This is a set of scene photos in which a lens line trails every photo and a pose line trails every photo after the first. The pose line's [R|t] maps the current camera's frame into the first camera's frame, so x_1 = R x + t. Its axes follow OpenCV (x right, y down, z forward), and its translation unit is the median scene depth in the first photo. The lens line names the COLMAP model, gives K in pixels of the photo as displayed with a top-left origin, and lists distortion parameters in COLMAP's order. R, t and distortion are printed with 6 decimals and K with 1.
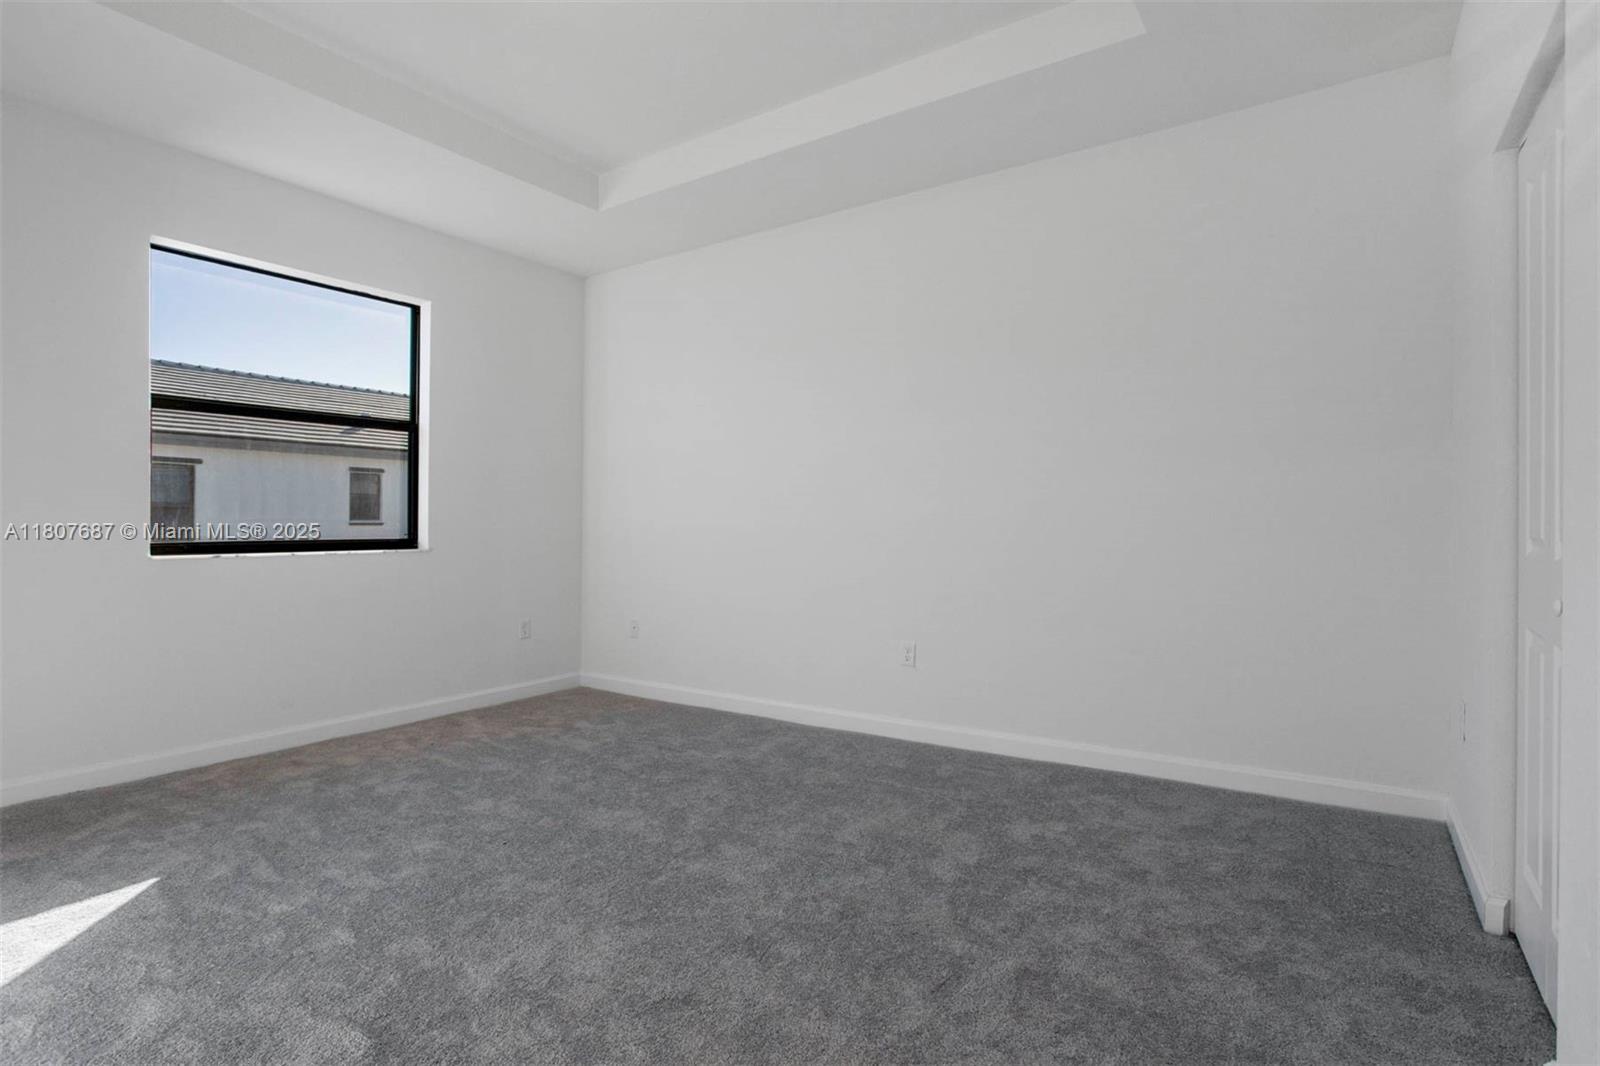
lens RADIAL K [[783.7, 0, 781.2], [0, 783.7, 523.1], [0, 0, 1]] dist [-0.033542, 0.017252]
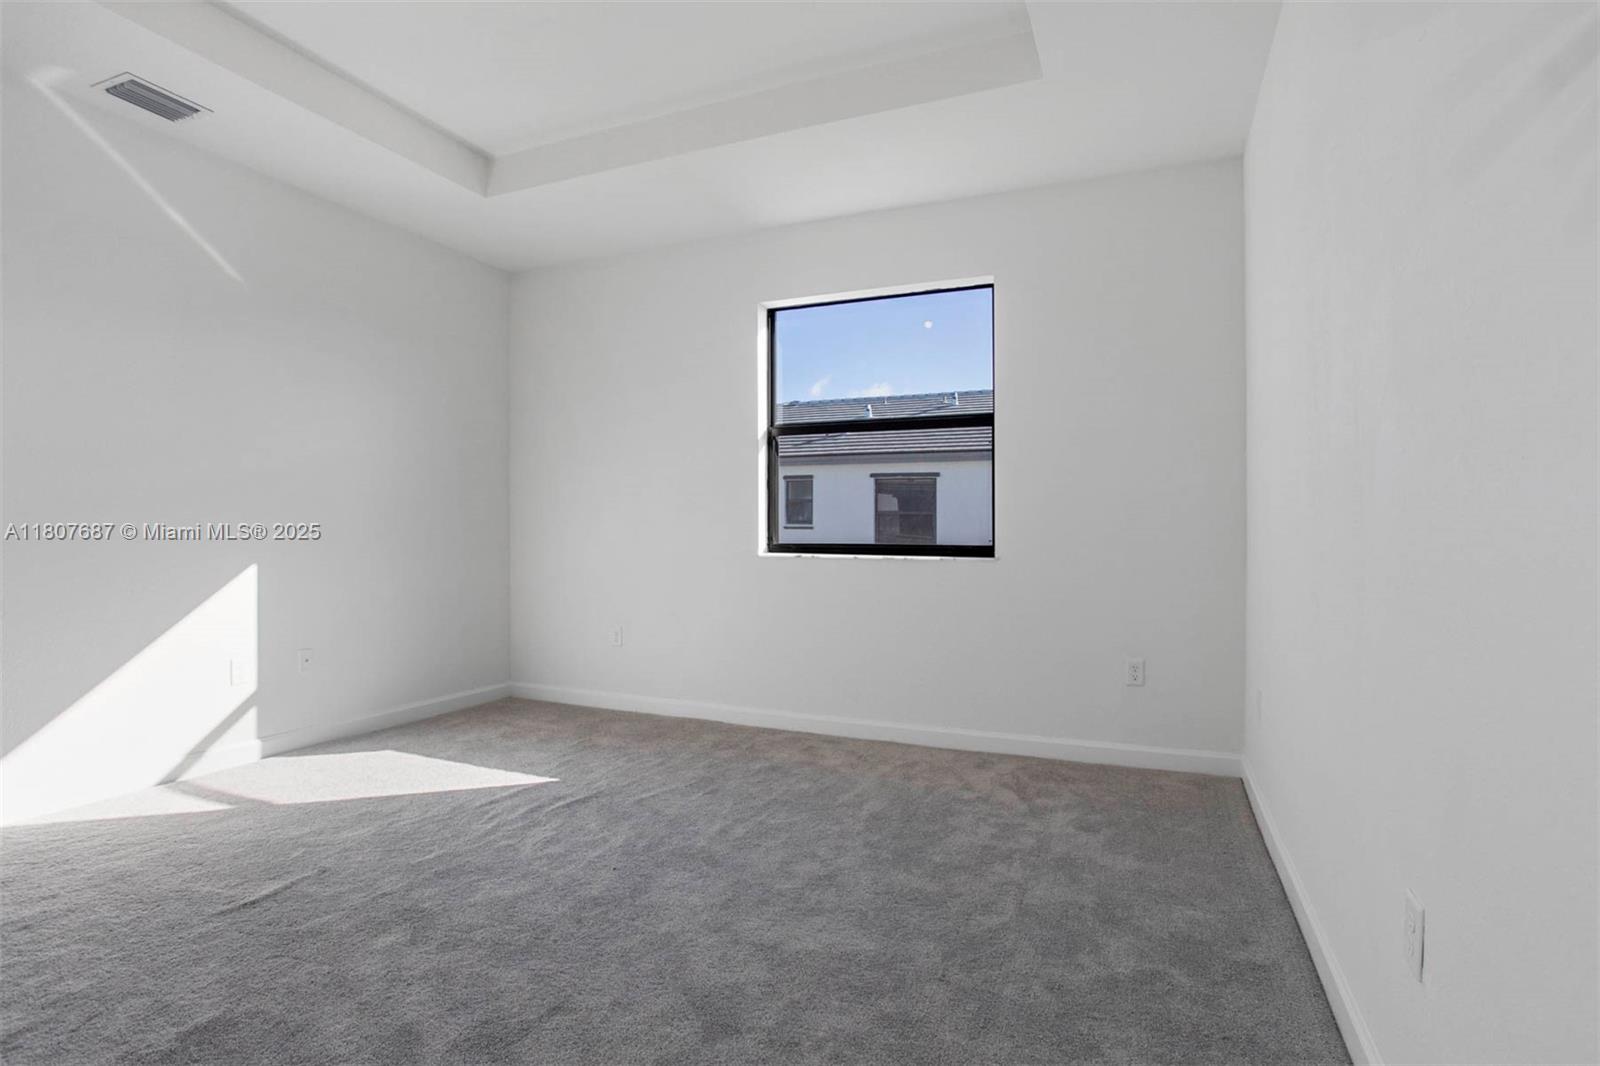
lens RADIAL K [[783.7, 0, 759.6], [0, 783.7, 516.5], [0, 0, 1]] dist [-0.033542, 0.017252]
pose [[0.216676, -0.017344, -0.976090, 0.543842], [-0.002289, 0.999830, -0.018274, 0.005534], [0.976241, 0.006194, 0.216599, 0.866228]]
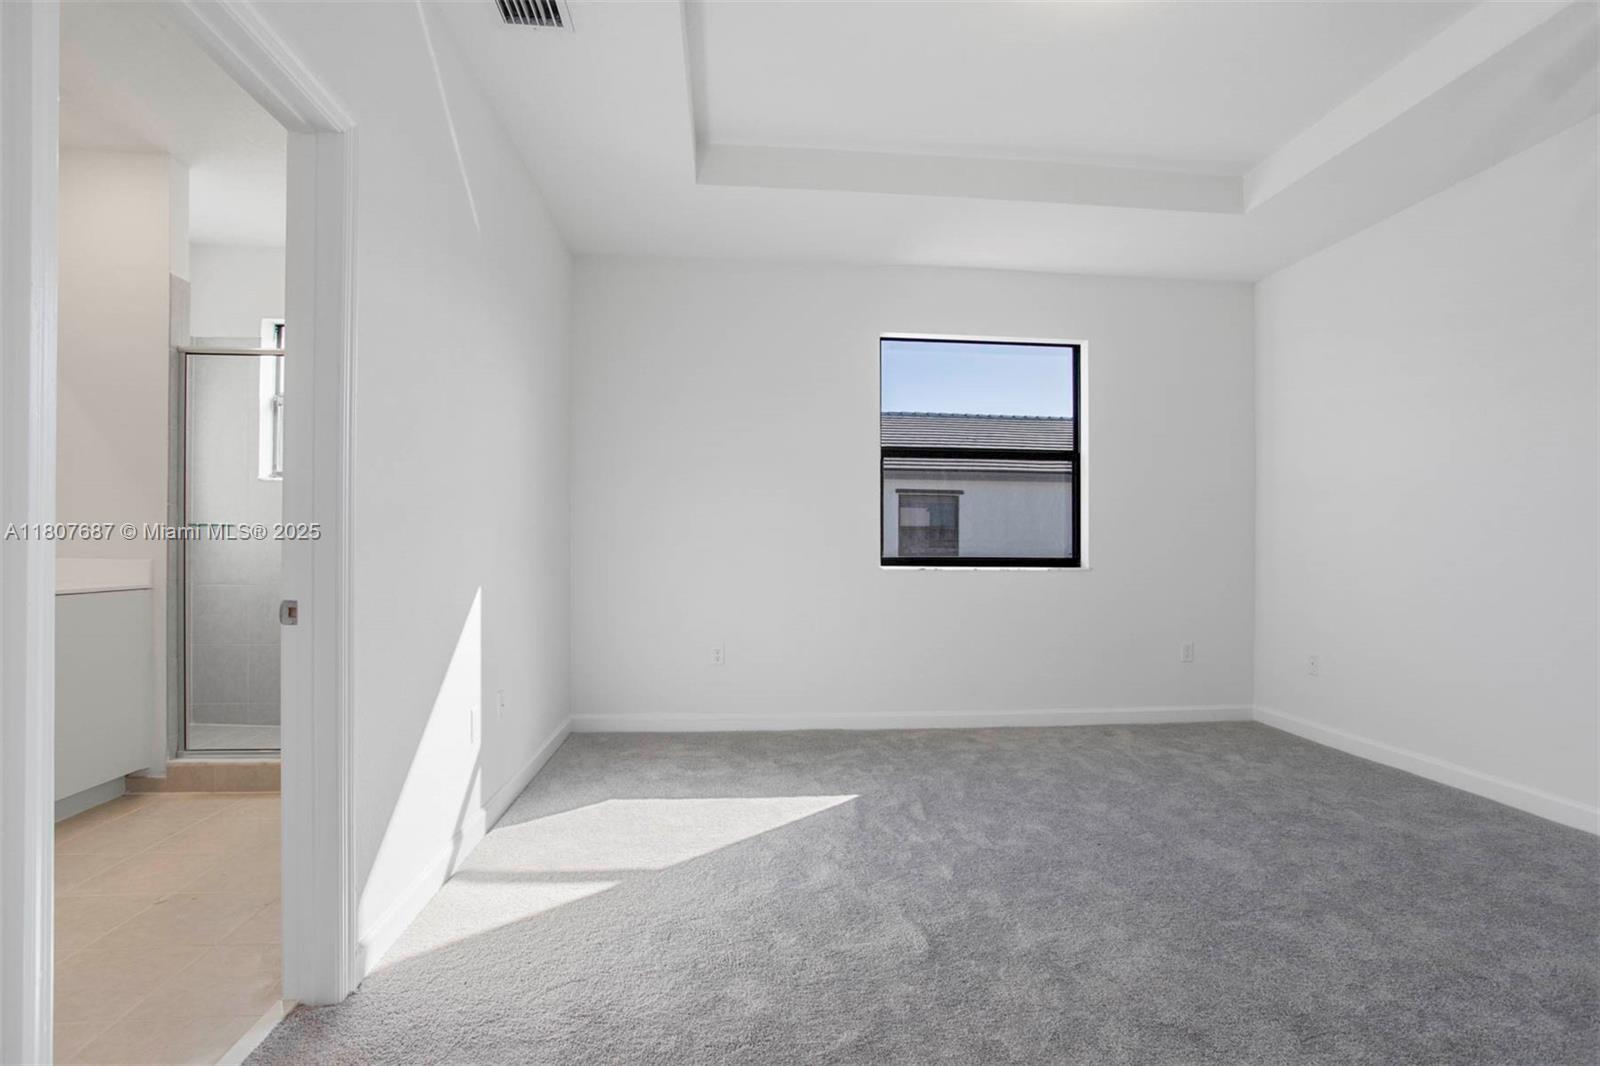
lens RADIAL K [[783.7, 0, 817.7], [0, 783.7, 527.3], [0, 0, 1]] dist [-0.033542, 0.017252]
pose [[0.662668, -0.009751, -0.748850, 0.174689], [-0.005309, 0.999829, -0.017717, -0.002142], [0.748895, 0.015717, 0.662503, -0.003529]]
